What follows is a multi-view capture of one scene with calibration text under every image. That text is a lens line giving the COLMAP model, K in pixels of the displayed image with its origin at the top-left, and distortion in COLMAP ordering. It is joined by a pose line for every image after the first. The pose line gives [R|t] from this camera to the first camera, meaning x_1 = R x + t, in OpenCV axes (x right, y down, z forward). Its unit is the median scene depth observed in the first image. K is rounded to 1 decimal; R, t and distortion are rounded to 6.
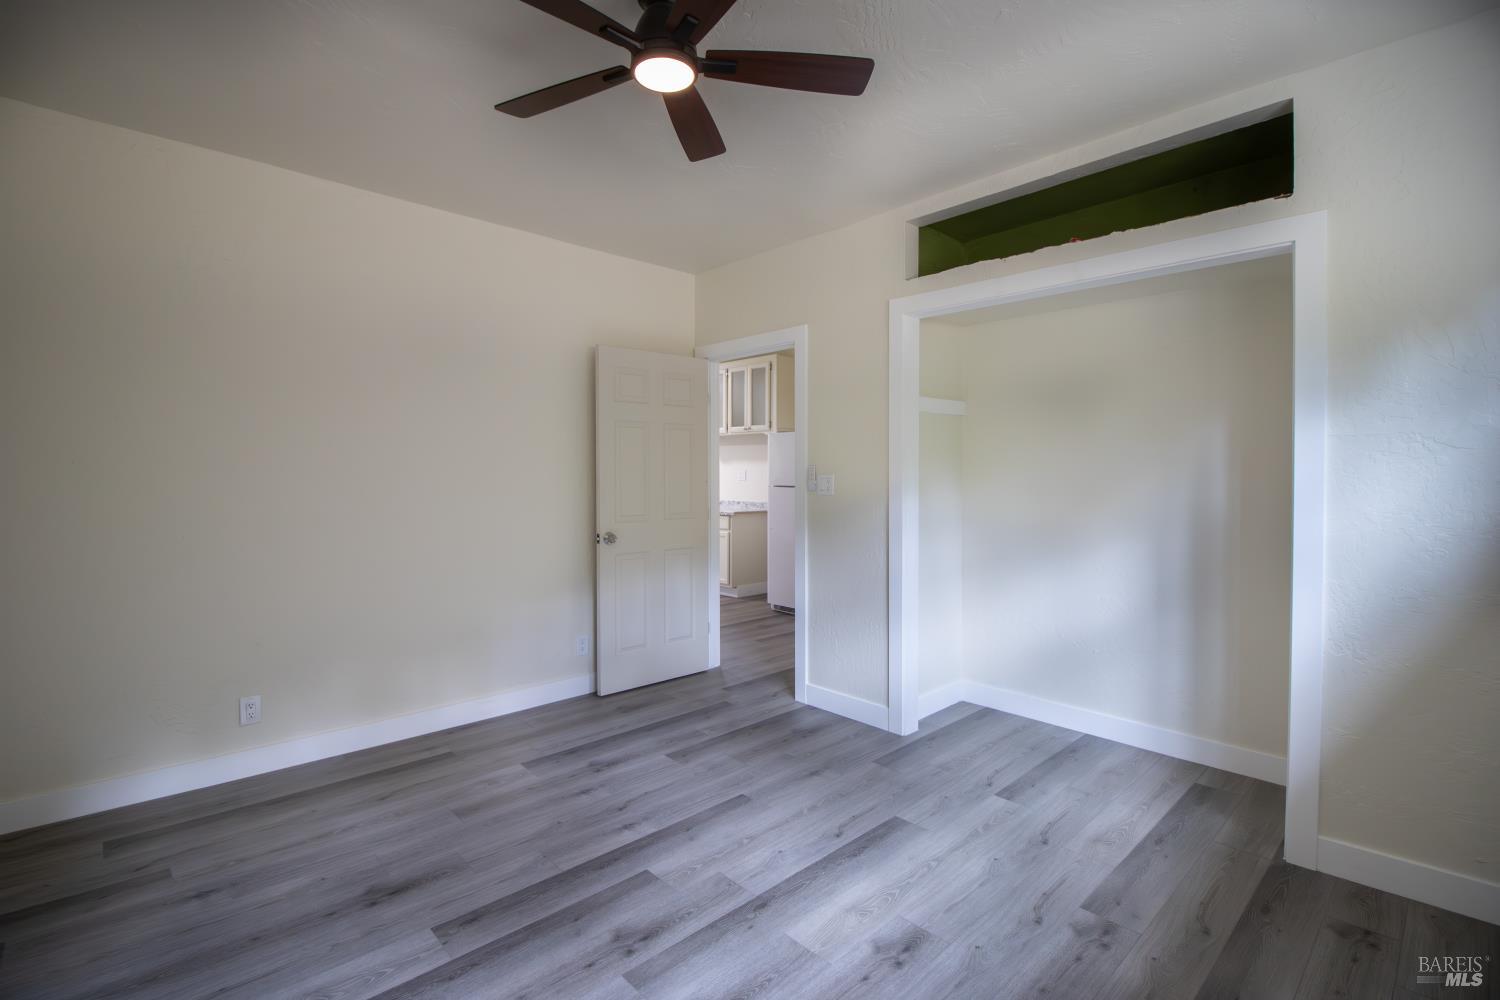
lens RADIAL K [[691.7, 0, 746.3], [0, 691.7, 495.8], [0, 0, 1]] dist [-0.012973, -0.002051]
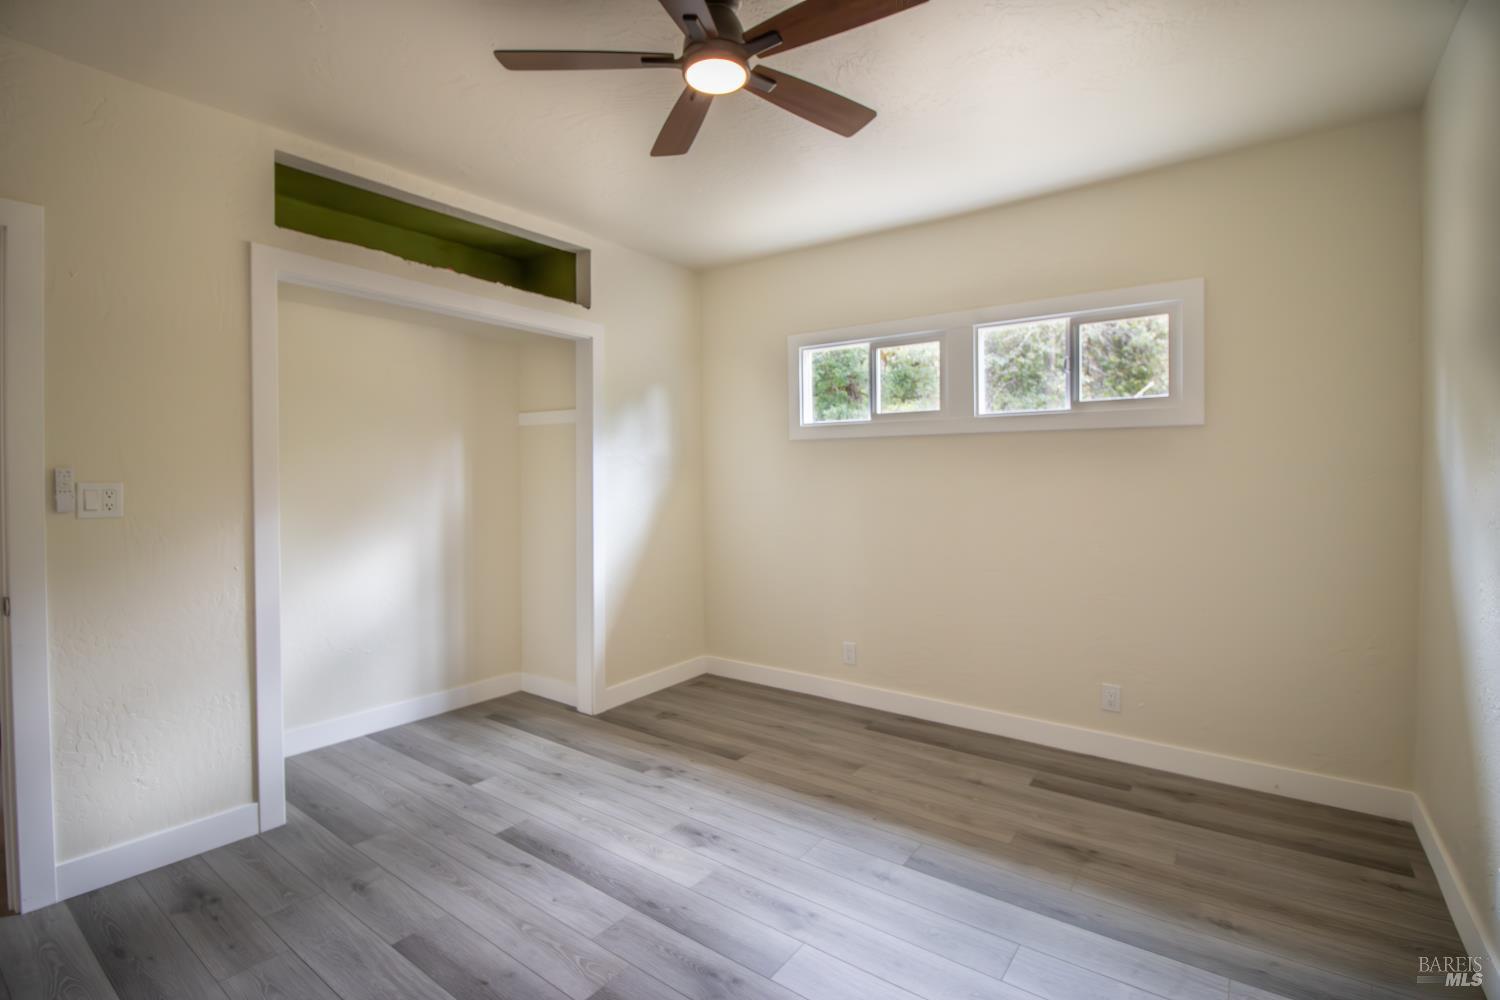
lens RADIAL K [[691.7, 0, 747.6], [0, 691.7, 491.9], [0, 0, 1]] dist [-0.012973, -0.002051]
pose [[-0.181821, -0.022366, 0.983077, -0.760284], [0.037482, 0.998857, 0.029657, -0.026897], [-0.982617, 0.042240, -0.180775, 0.786281]]
